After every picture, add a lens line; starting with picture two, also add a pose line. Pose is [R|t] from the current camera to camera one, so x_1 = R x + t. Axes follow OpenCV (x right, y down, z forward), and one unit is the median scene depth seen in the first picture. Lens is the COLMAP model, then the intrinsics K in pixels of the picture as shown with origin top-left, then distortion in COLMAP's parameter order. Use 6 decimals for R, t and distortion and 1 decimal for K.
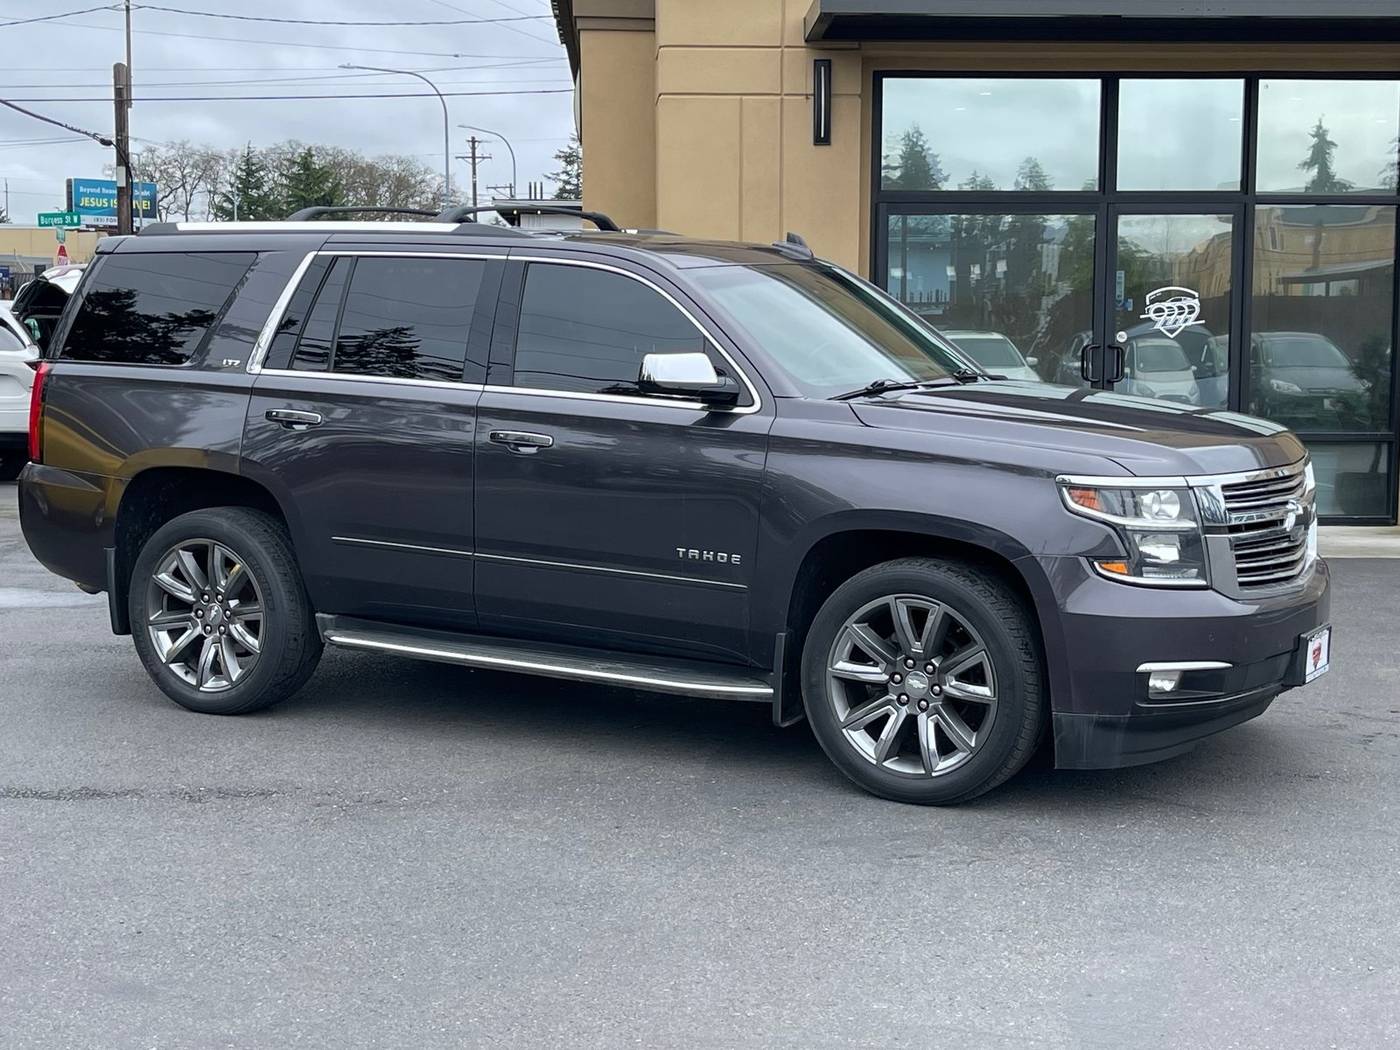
lens RADIAL K [[2910.2, 0, 700.0], [0, 2910.2, 604.3], [0, 0, 1]] dist [0.111218, -0.362415]
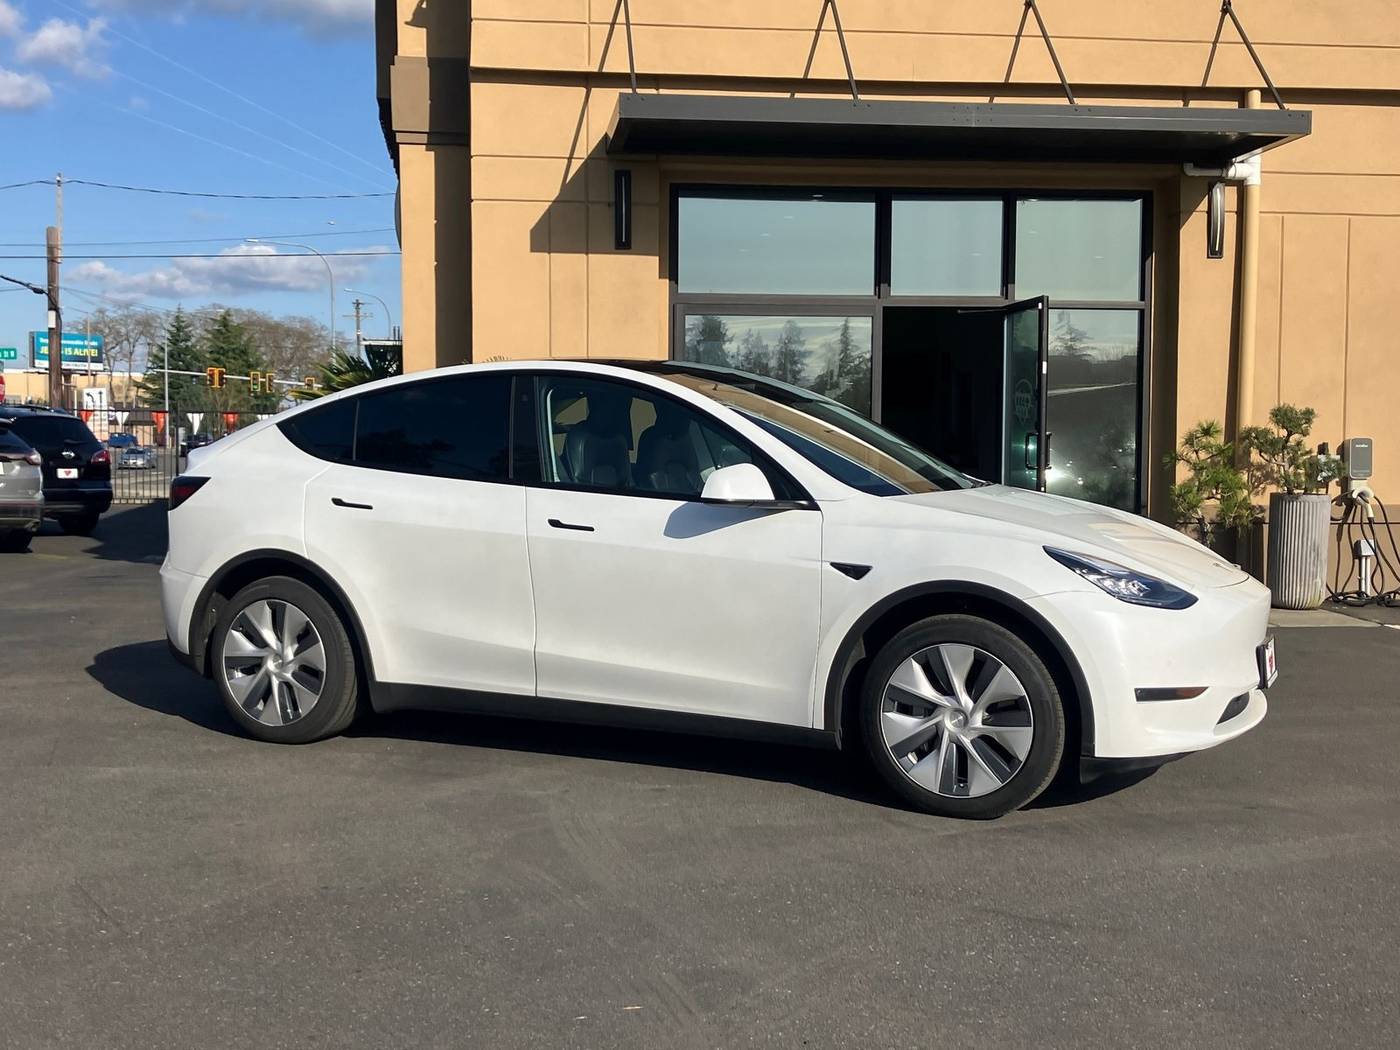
lens RADIAL K [[2101.2, 0, 732.2], [0, 2101.2, 526.0], [0, 0, 1]] dist [0.159588, -0.877144]
pose [[0.996261, -0.002735, 0.086348, 0.007119], [0.008325, 0.997886, -0.064446, -0.002037], [-0.085989, 0.064924, 0.994178, 0.111531]]
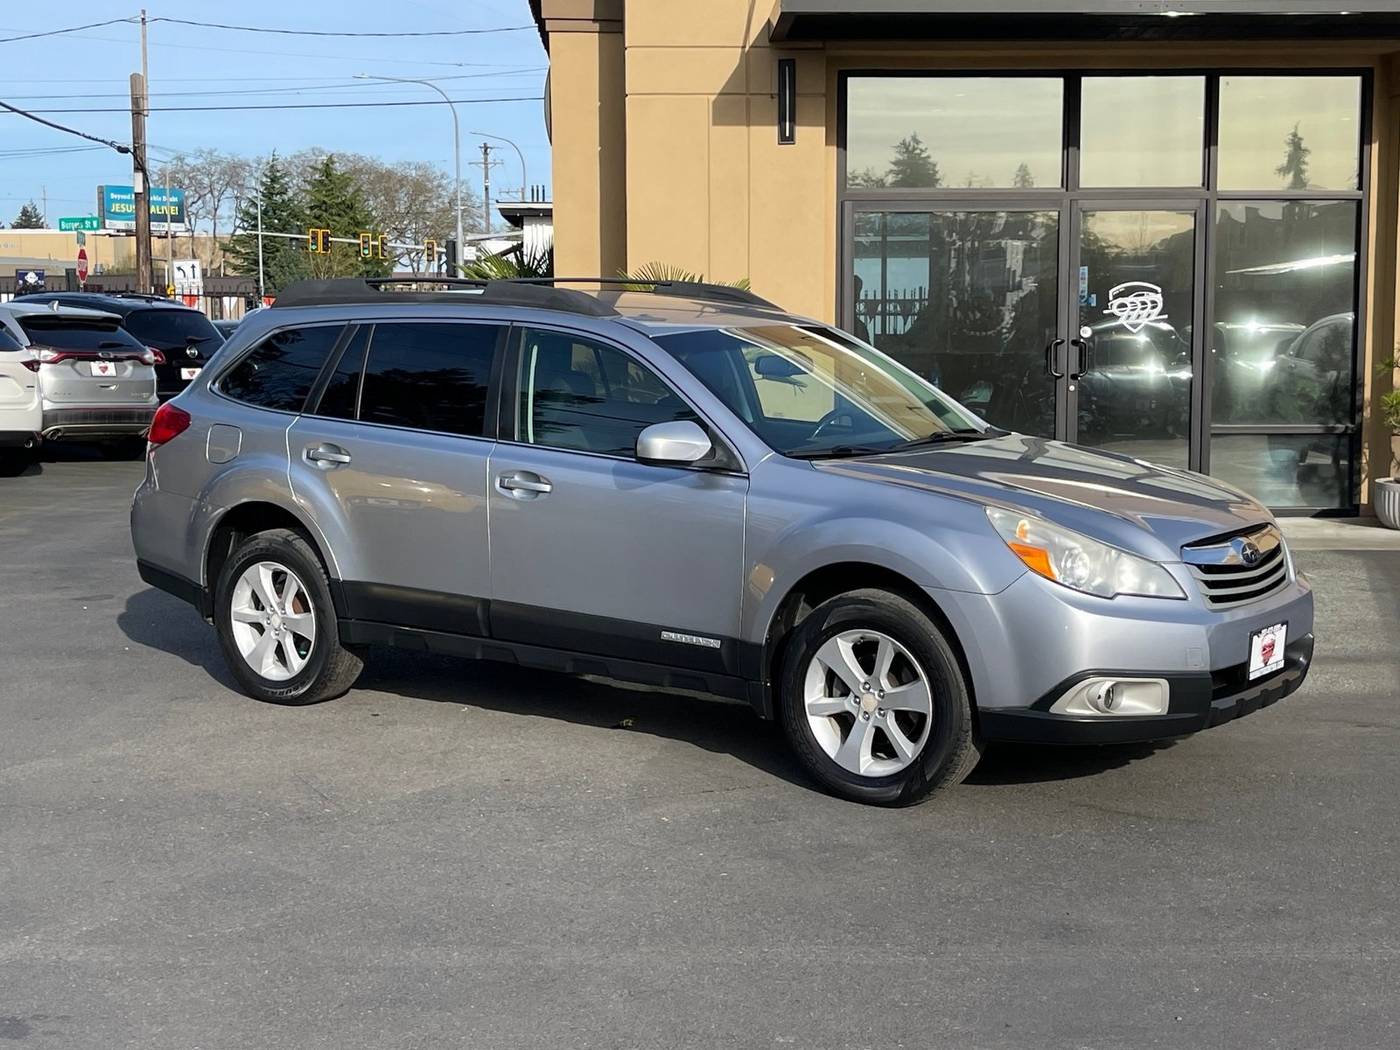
lens RADIAL K [[2742.7, 0, 694.8], [0, 2742.7, 589.3], [0, 0, 1]] dist [0.080980, -0.209597]
pose [[0.999933, -0.004873, -0.010490, 0.009498], [0.004891, 0.999987, 0.001676, -0.002402], [0.010482, -0.001727, 0.999944, 0.023430]]
